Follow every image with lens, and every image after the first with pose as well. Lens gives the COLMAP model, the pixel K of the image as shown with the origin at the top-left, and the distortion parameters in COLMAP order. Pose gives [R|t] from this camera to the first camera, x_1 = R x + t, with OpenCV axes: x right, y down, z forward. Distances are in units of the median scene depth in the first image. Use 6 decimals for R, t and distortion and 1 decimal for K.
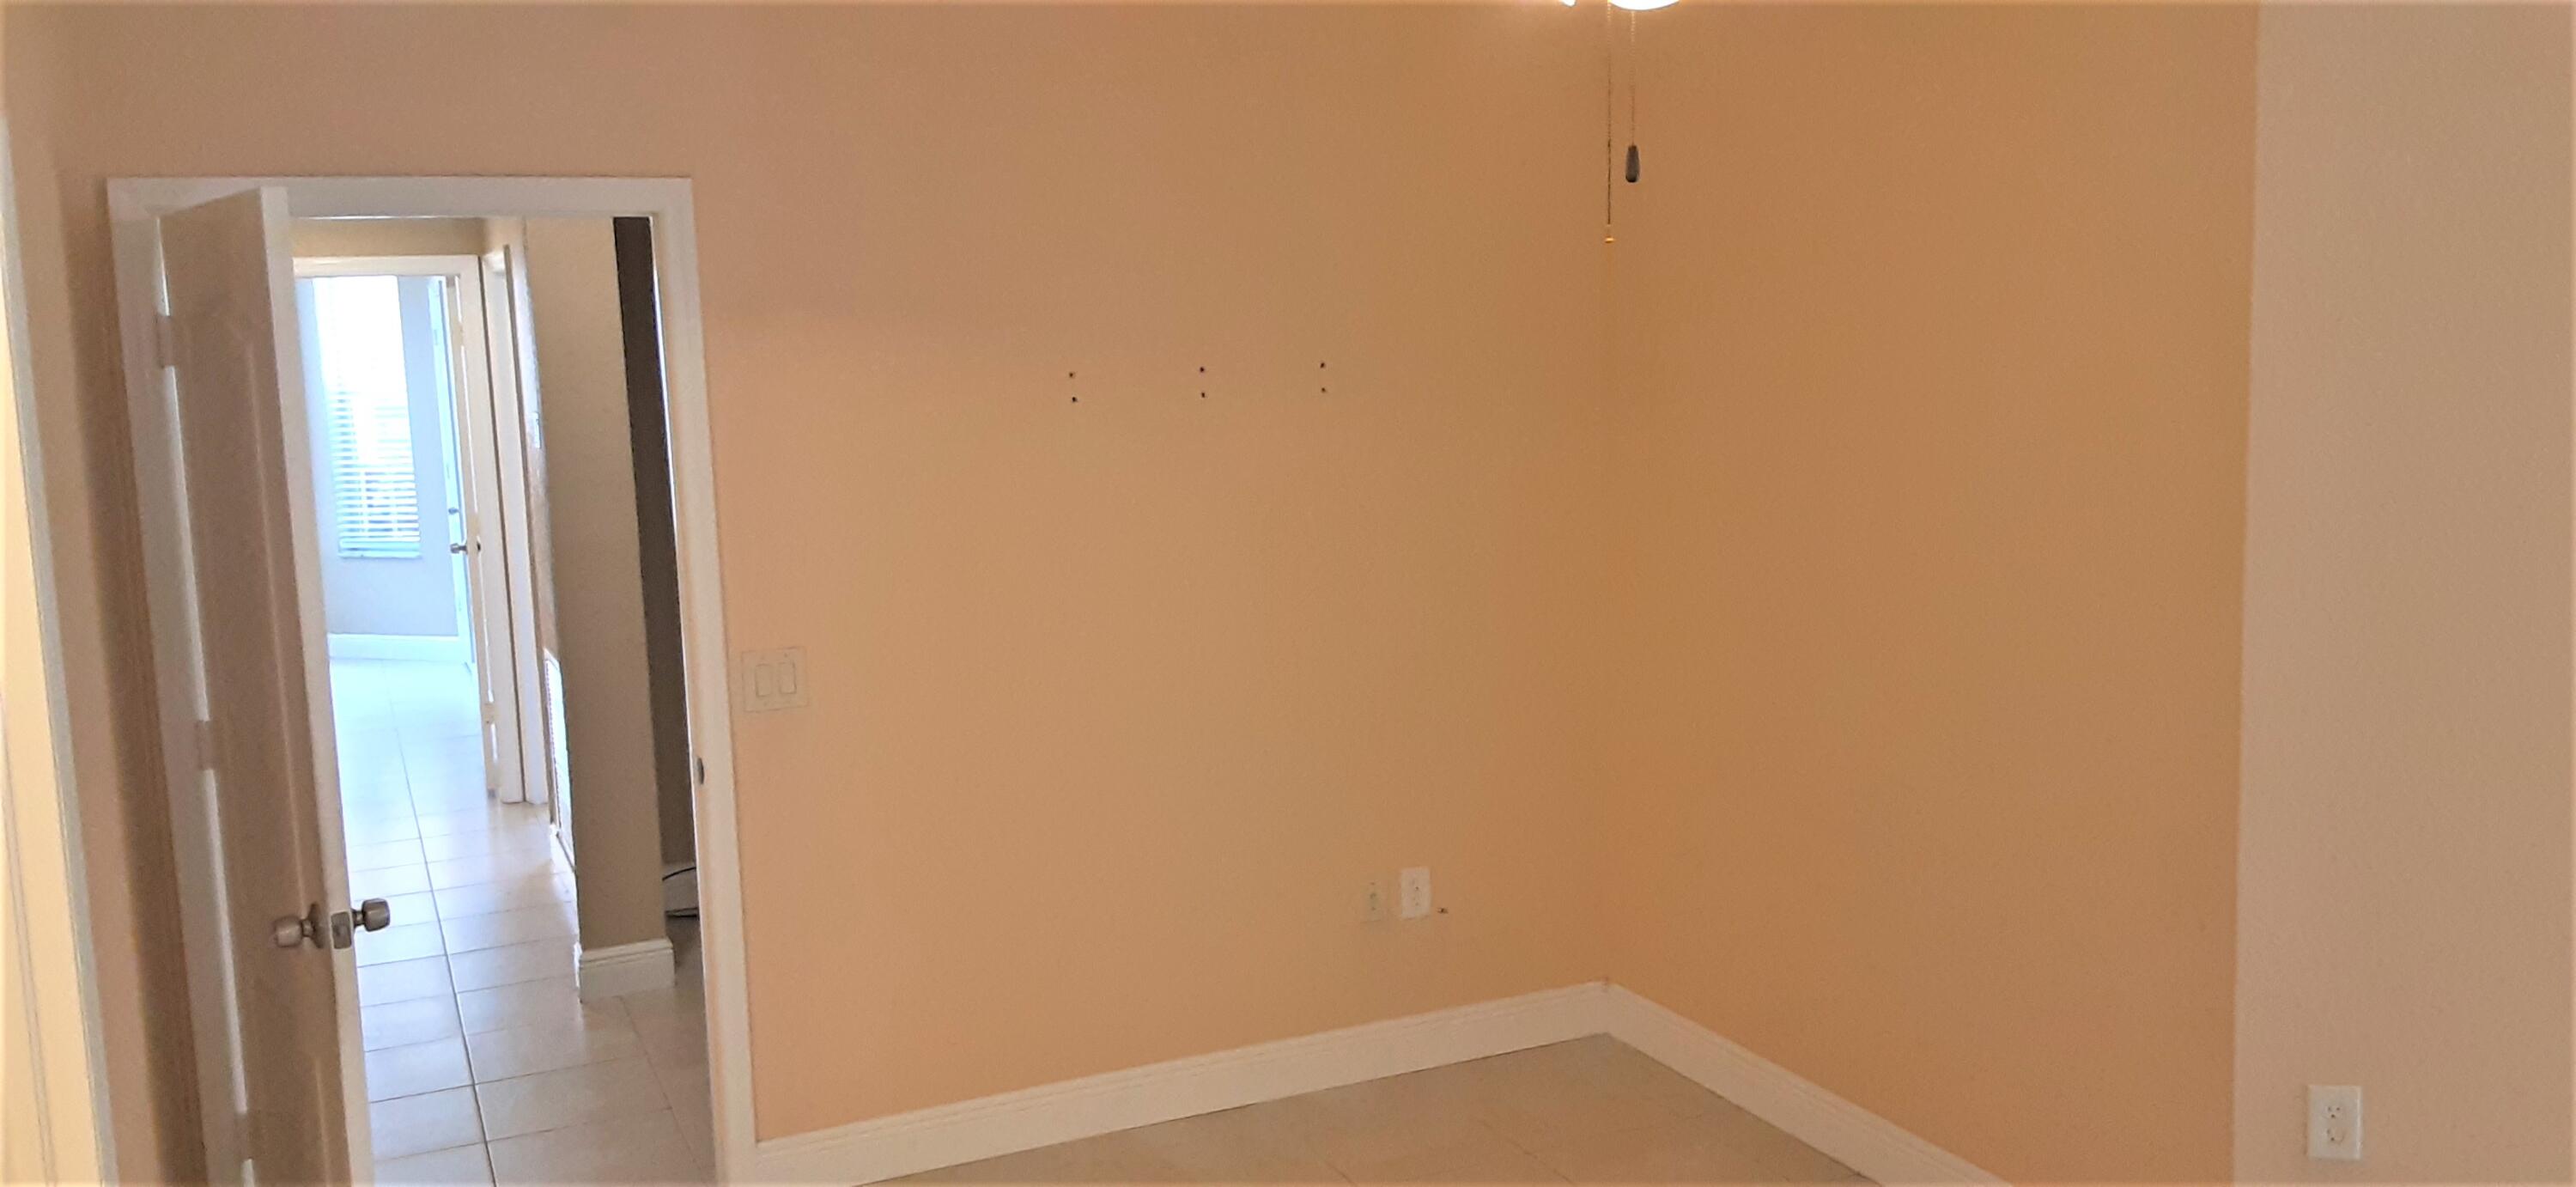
lens RADIAL K [[2063.9, 0, 1289.2], [0, 2063.9, 583.3], [0, 0, 1]] dist [0.097397, -0.131523]
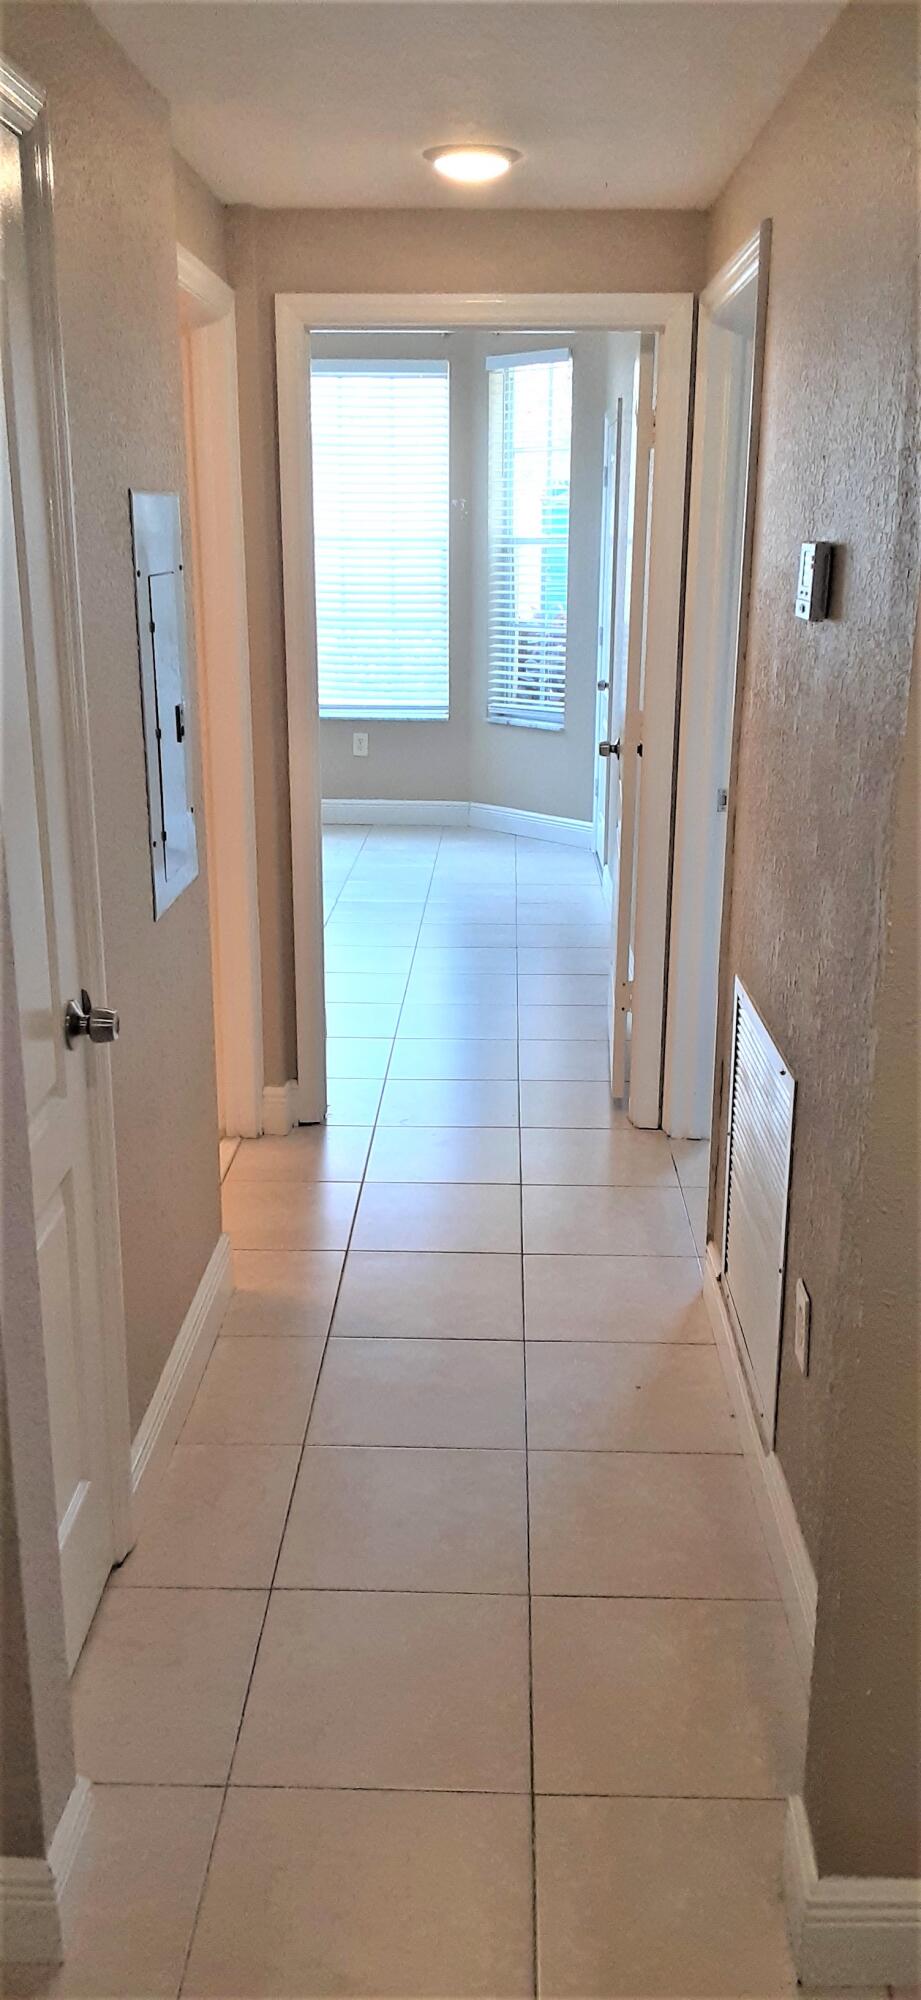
lens RADIAL K [[1602.2, 0, 478.6], [0, 1602.2, 1006.5], [0, 0, 1]] dist [0.097397, -0.131523]
pose [[0.897871, 0.163405, -0.408811, -0.140557], [-0.095203, 0.978663, 0.182085, -0.018959], [0.429842, -0.124569, 0.894270, 0.336601]]
